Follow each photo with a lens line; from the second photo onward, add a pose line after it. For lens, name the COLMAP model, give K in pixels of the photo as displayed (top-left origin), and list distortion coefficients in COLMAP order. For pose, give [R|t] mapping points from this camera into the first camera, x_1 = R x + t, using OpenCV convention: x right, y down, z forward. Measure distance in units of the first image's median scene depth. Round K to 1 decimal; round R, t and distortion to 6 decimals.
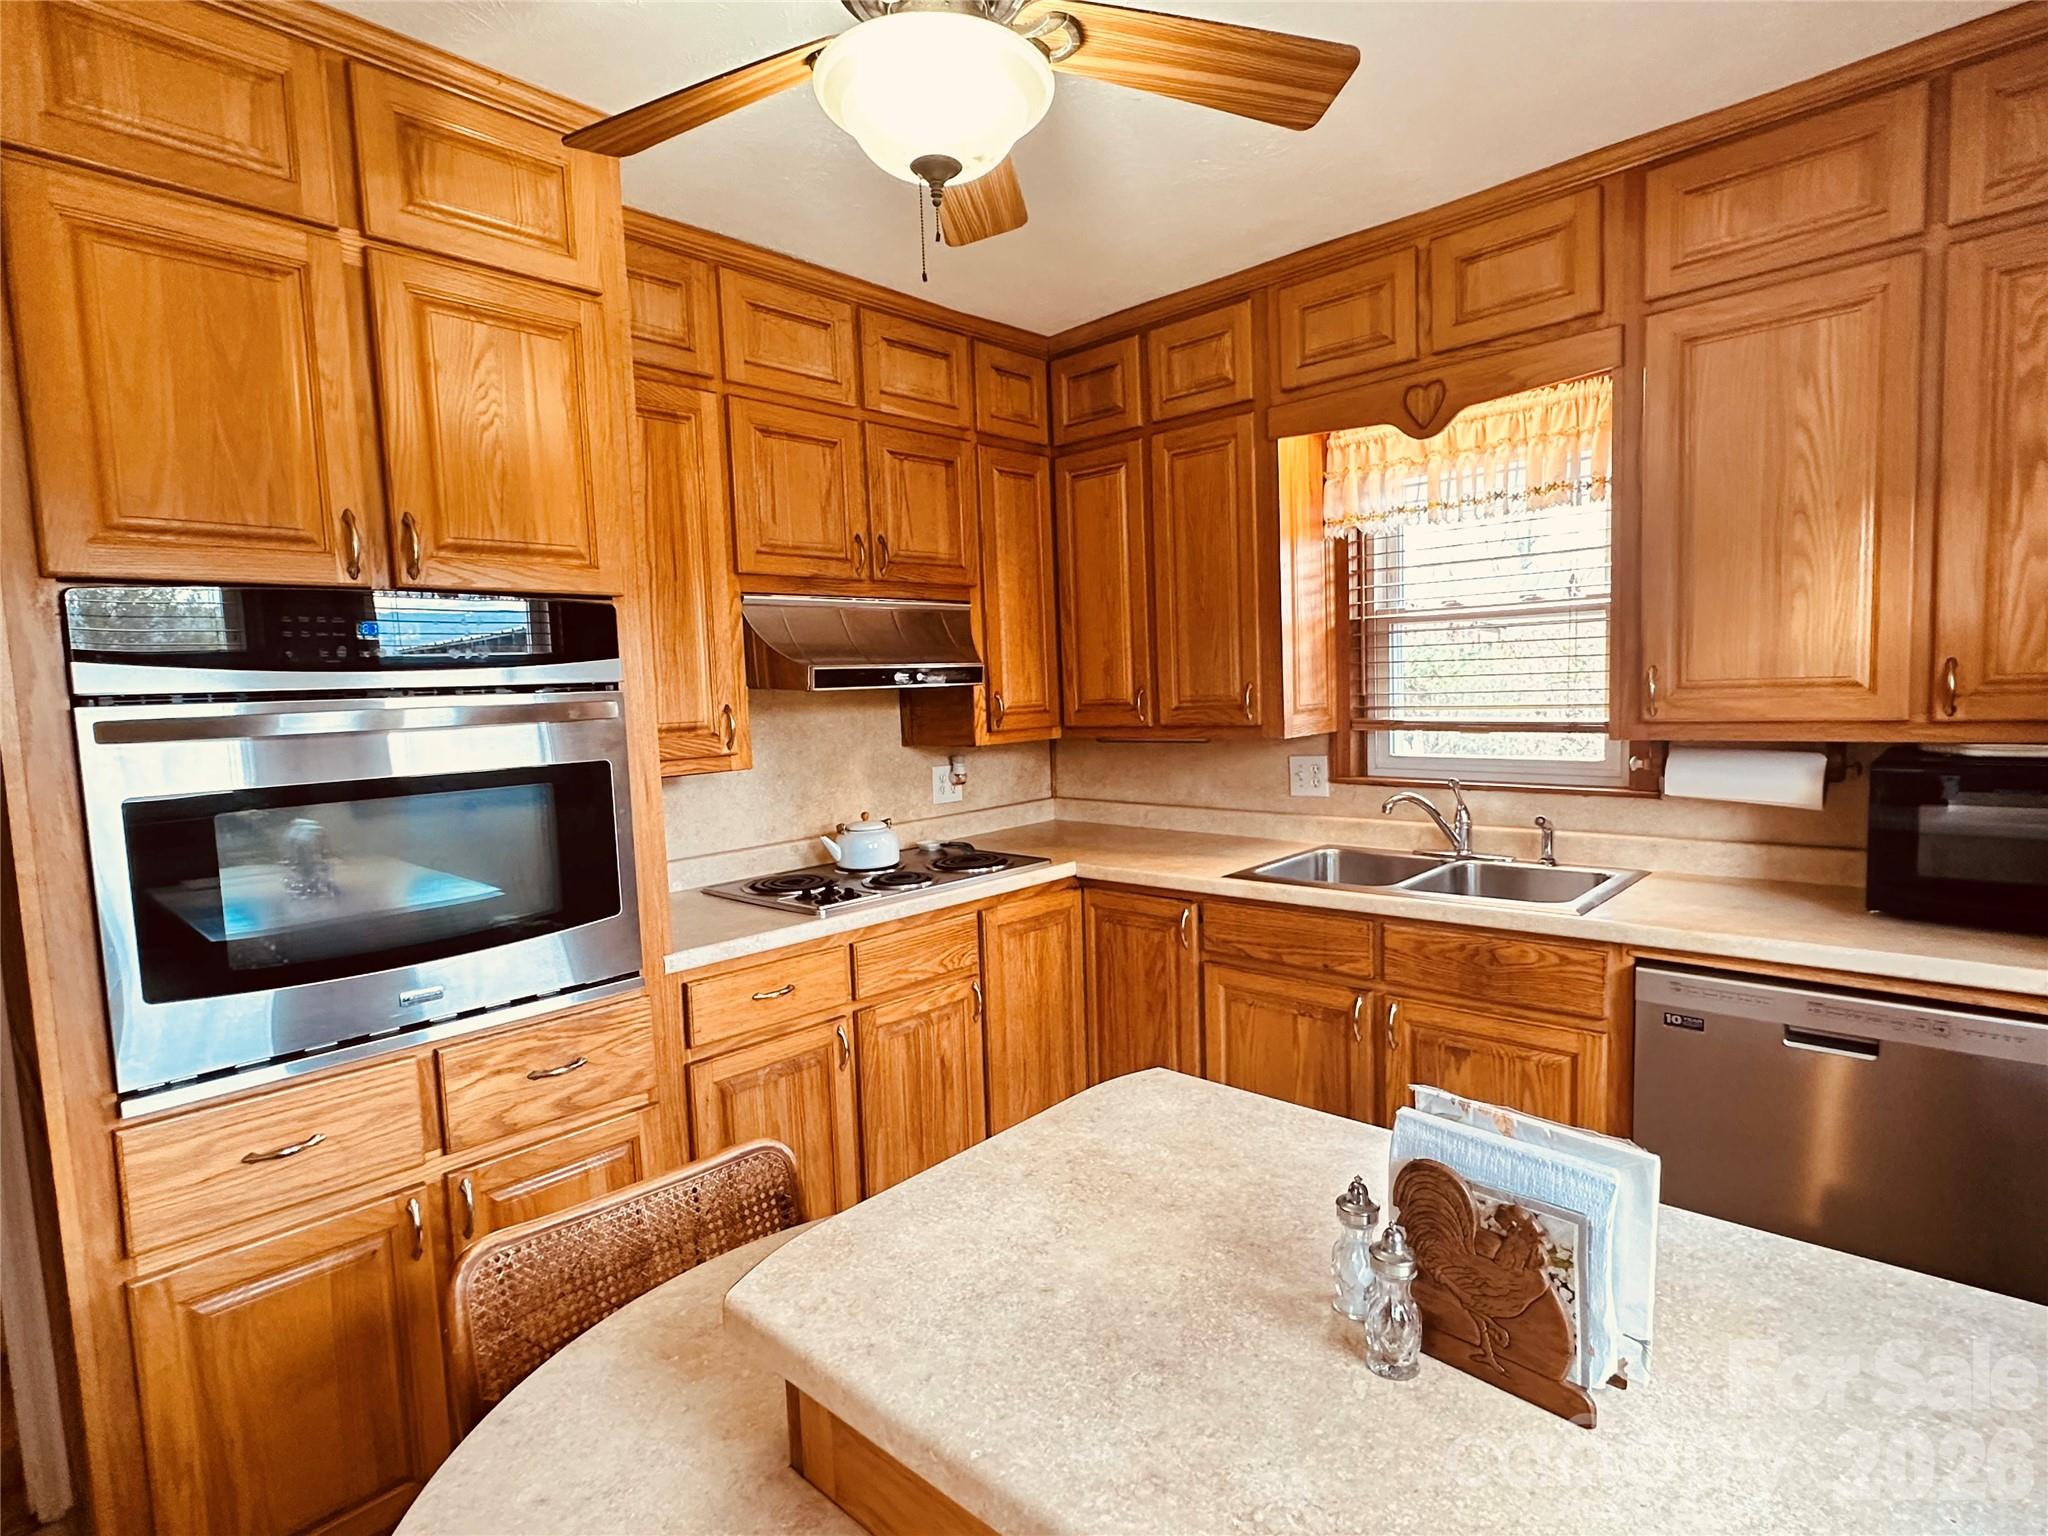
lens RADIAL K [[1037.6, 0, 1026.3], [0, 1037.6, 782.4], [0, 0, 1]] dist [-0.001272, -0.000423]
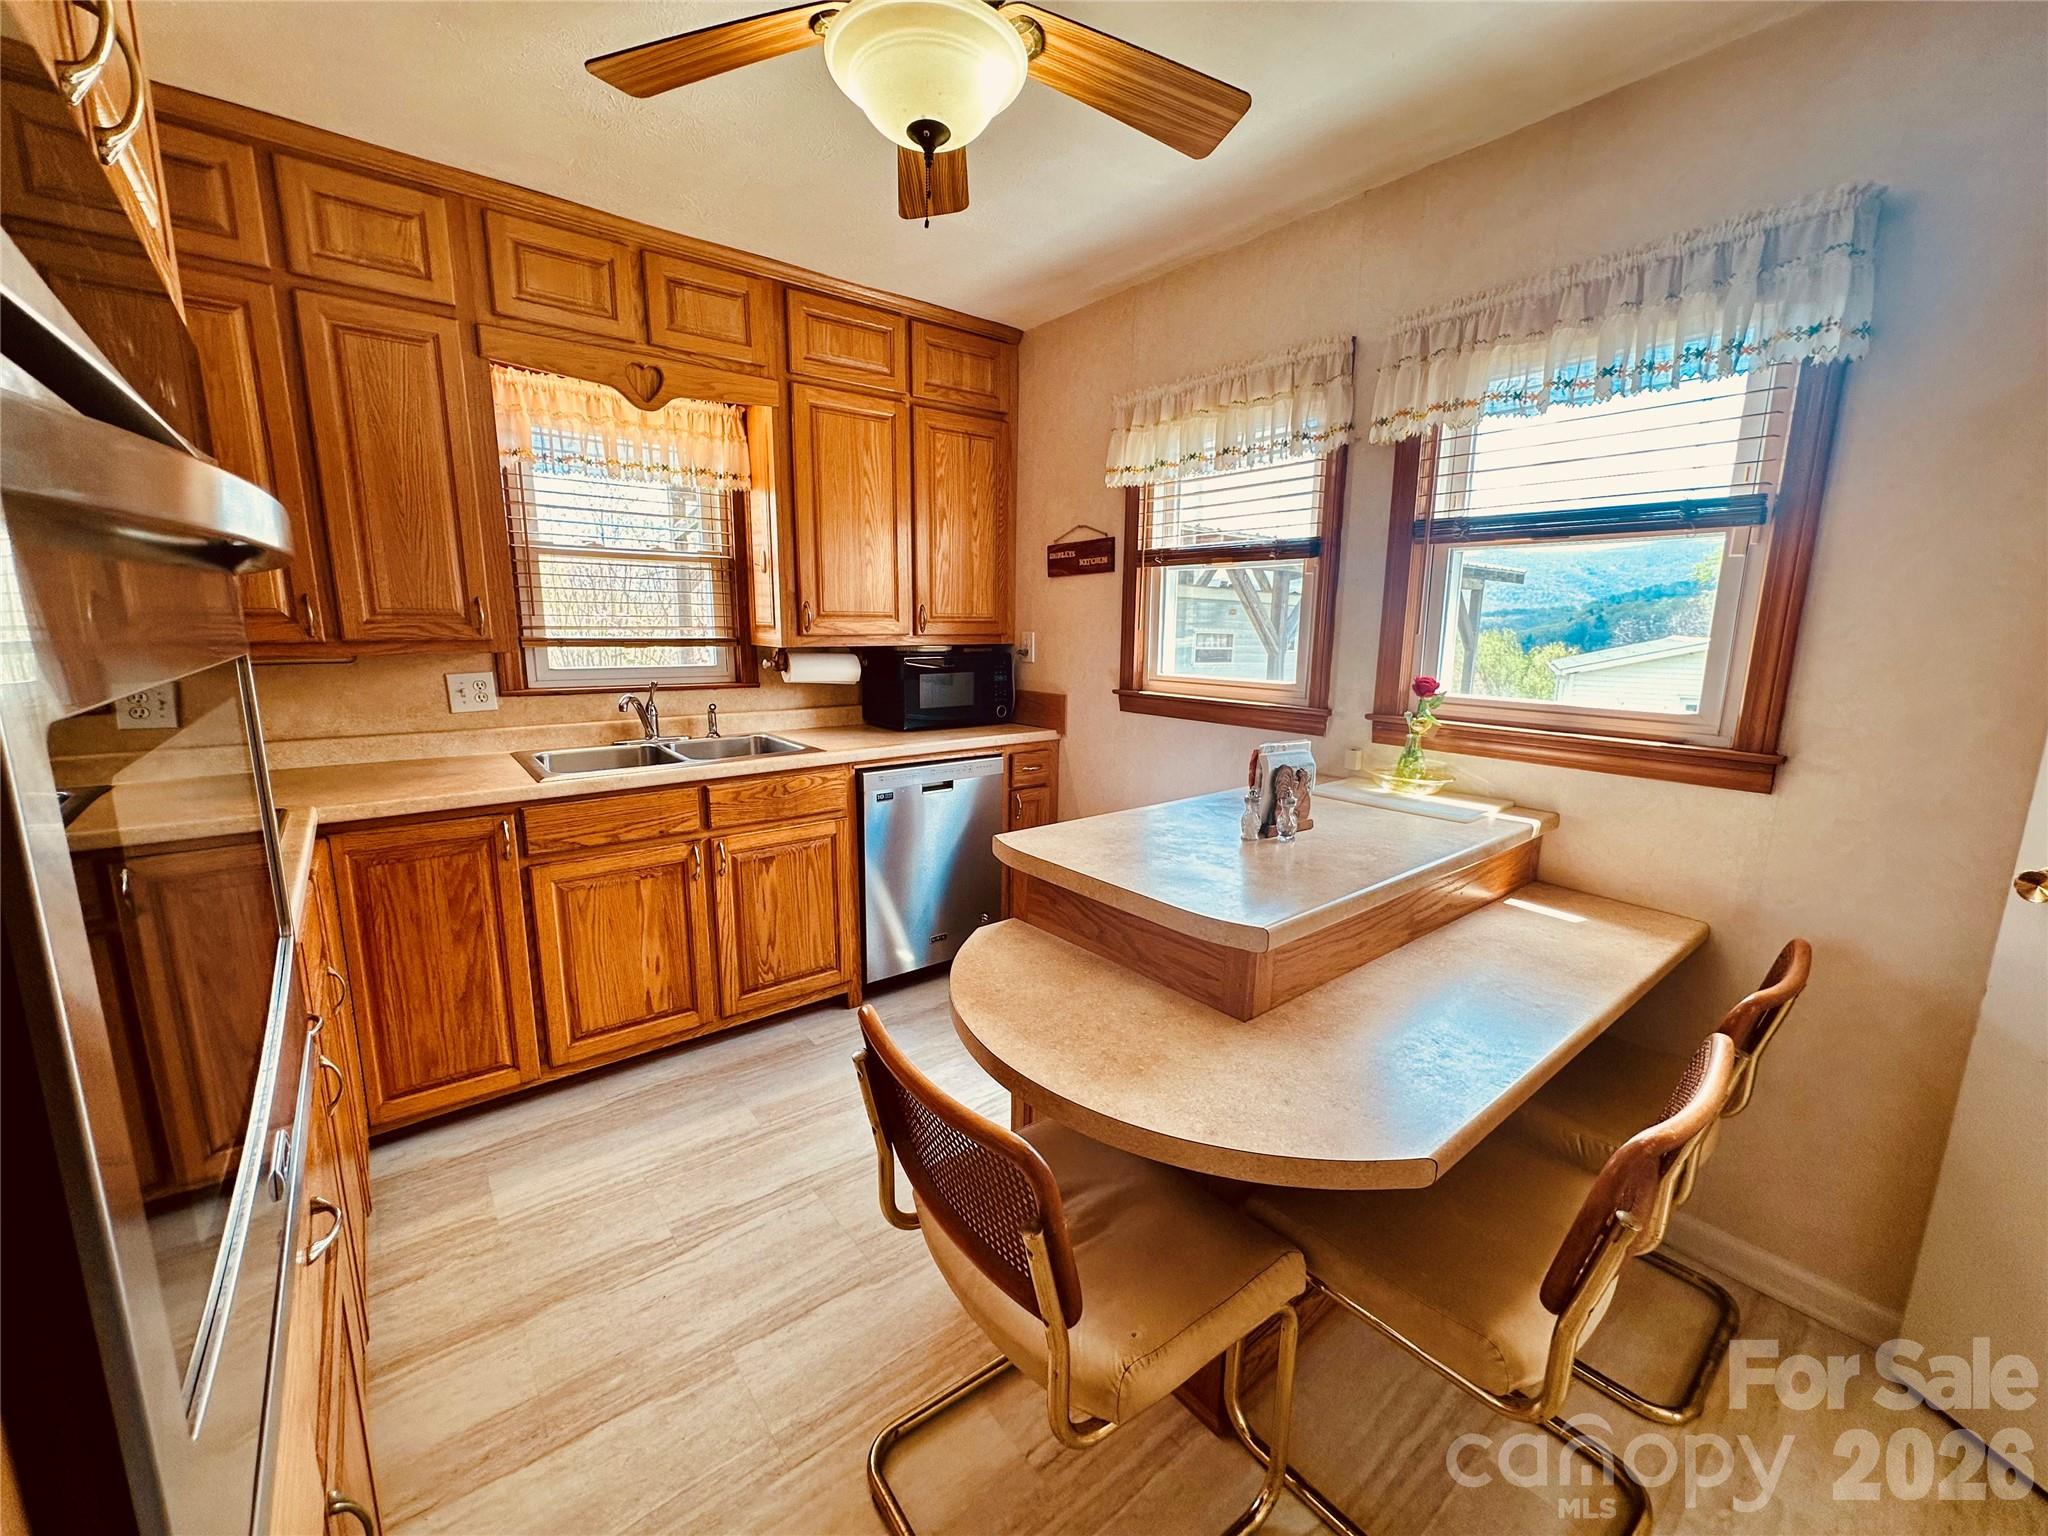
lens RADIAL K [[830.3, 0, 1024.0], [0, 830.3, 768.0], [0, 0, 1]] dist [0.013760, 0.000117]
pose [[0.147523, -0.140305, 0.979056, -0.594835], [0.077260, 0.988497, 0.130017, 0.004100], [-0.986036, 0.056461, 0.156666, 0.395350]]
